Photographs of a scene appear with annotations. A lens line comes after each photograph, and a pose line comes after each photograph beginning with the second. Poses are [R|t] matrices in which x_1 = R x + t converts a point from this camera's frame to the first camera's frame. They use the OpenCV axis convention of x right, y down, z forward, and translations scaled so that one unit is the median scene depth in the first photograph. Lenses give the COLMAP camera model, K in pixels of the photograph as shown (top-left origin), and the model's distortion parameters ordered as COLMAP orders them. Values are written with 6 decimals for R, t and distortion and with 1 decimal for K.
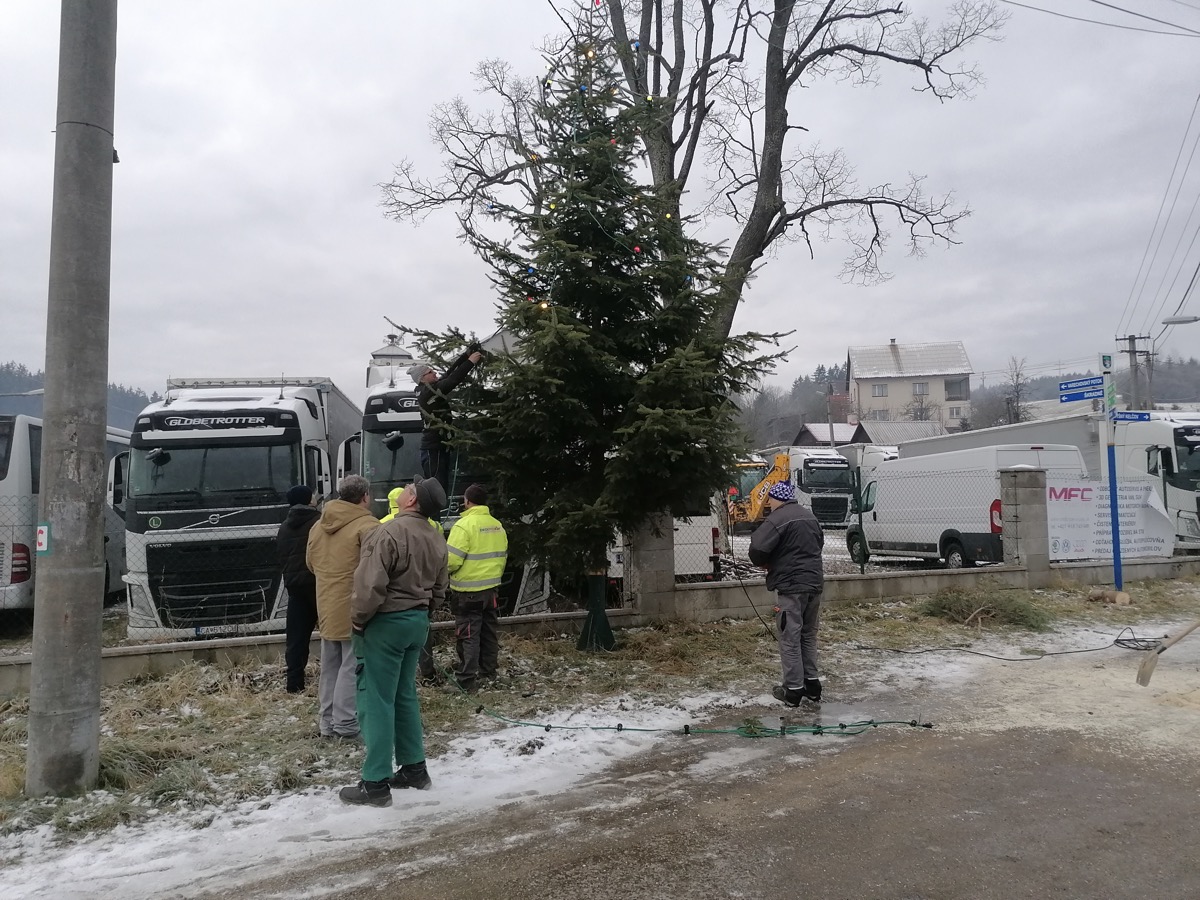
lens RADIAL K [[897.5, 0, 603.1], [0, 897.5, 450.3], [0, 0, 1]] dist [0.074460, -0.086012]
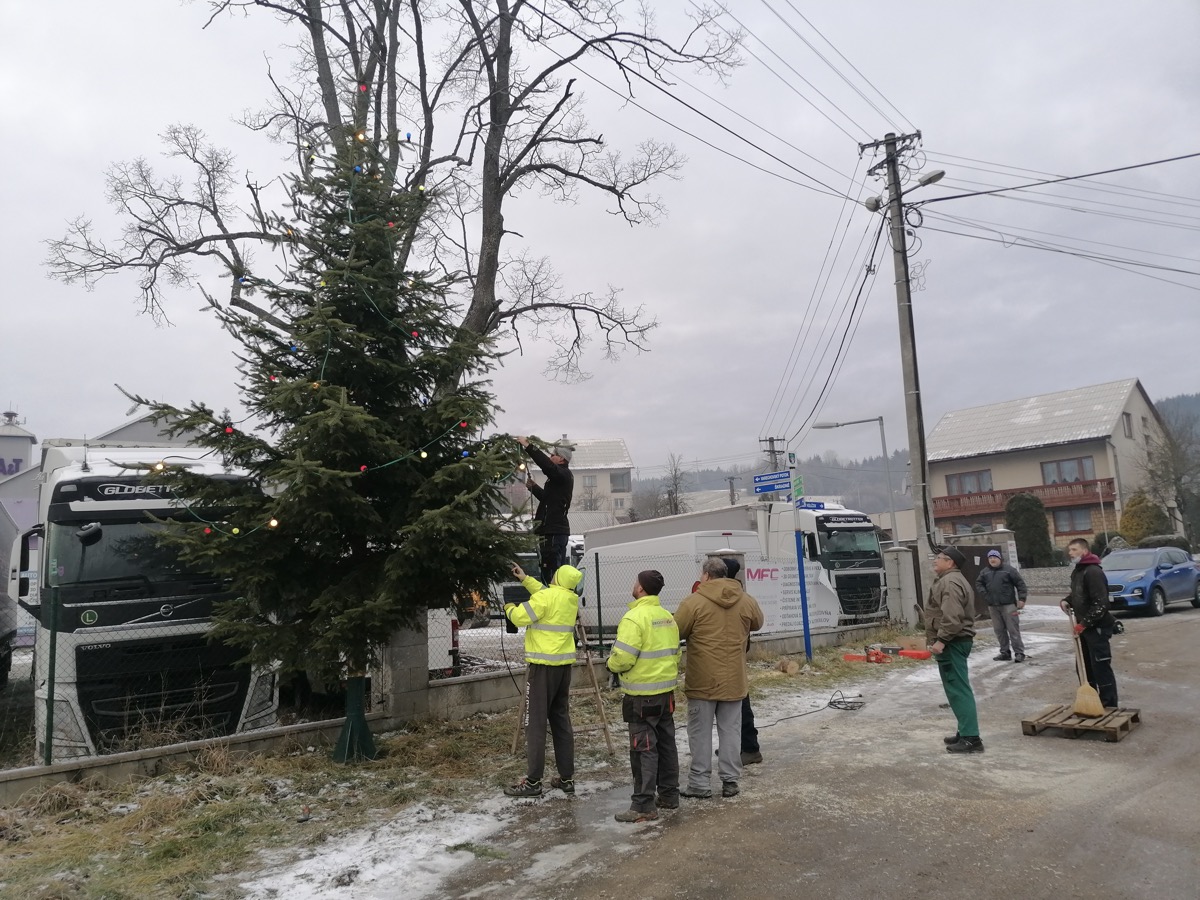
lens RADIAL K [[894.0, 0, 608.7], [0, 894.0, 445.1], [0, 0, 1]] dist [0.081977, -0.098348]
pose [[0.933024, 0.024271, 0.358994, -0.060097], [0.014195, 0.994463, -0.104127, 0.001586], [-0.359533, 0.102249, 0.927513, 0.014093]]
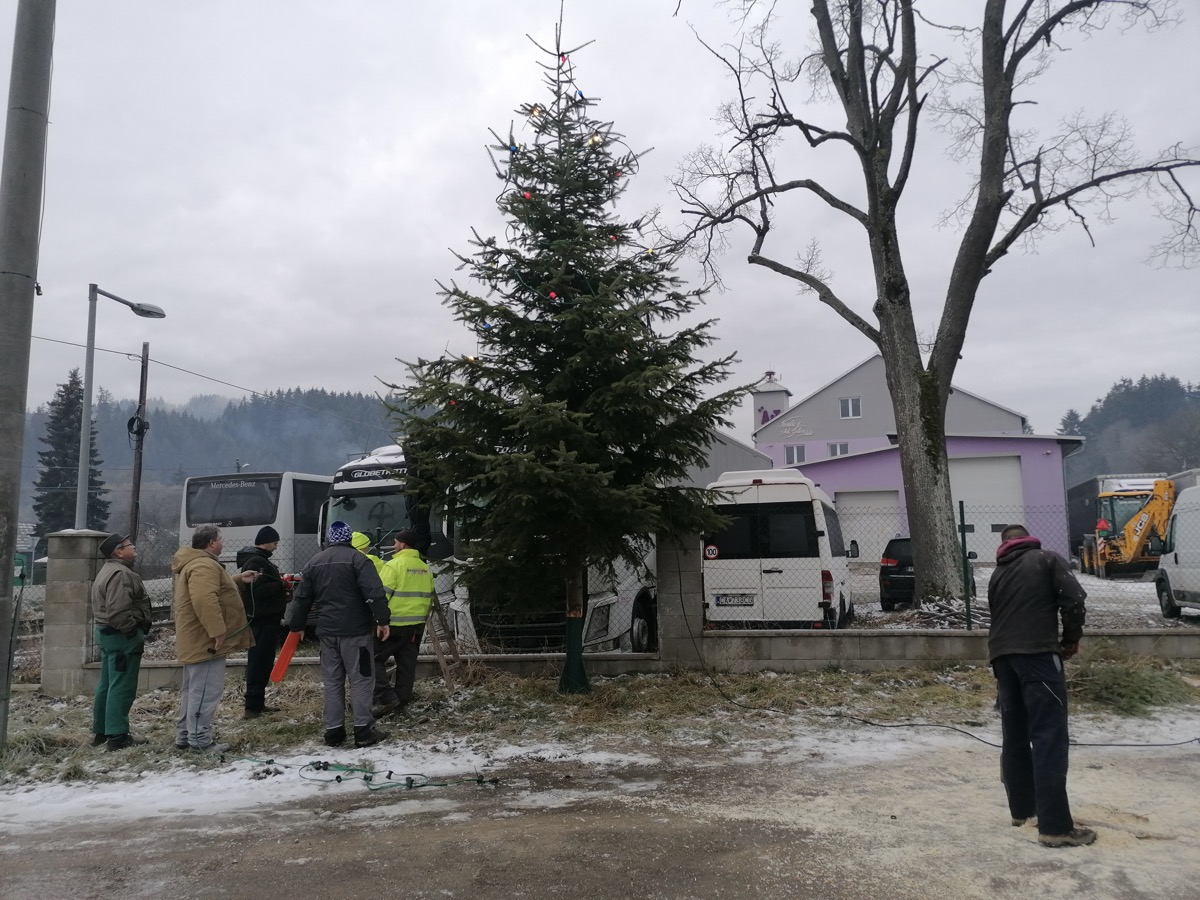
lens RADIAL K [[890.9, 0, 597.8], [0, 890.9, 451.6], [0, 0, 1]] dist [0.070320, -0.087059]
pose [[0.880285, -0.044819, -0.472324, 0.288951], [0.028065, 0.998704, -0.042463, -0.001419], [0.473615, 0.024124, 0.880402, 0.076477]]
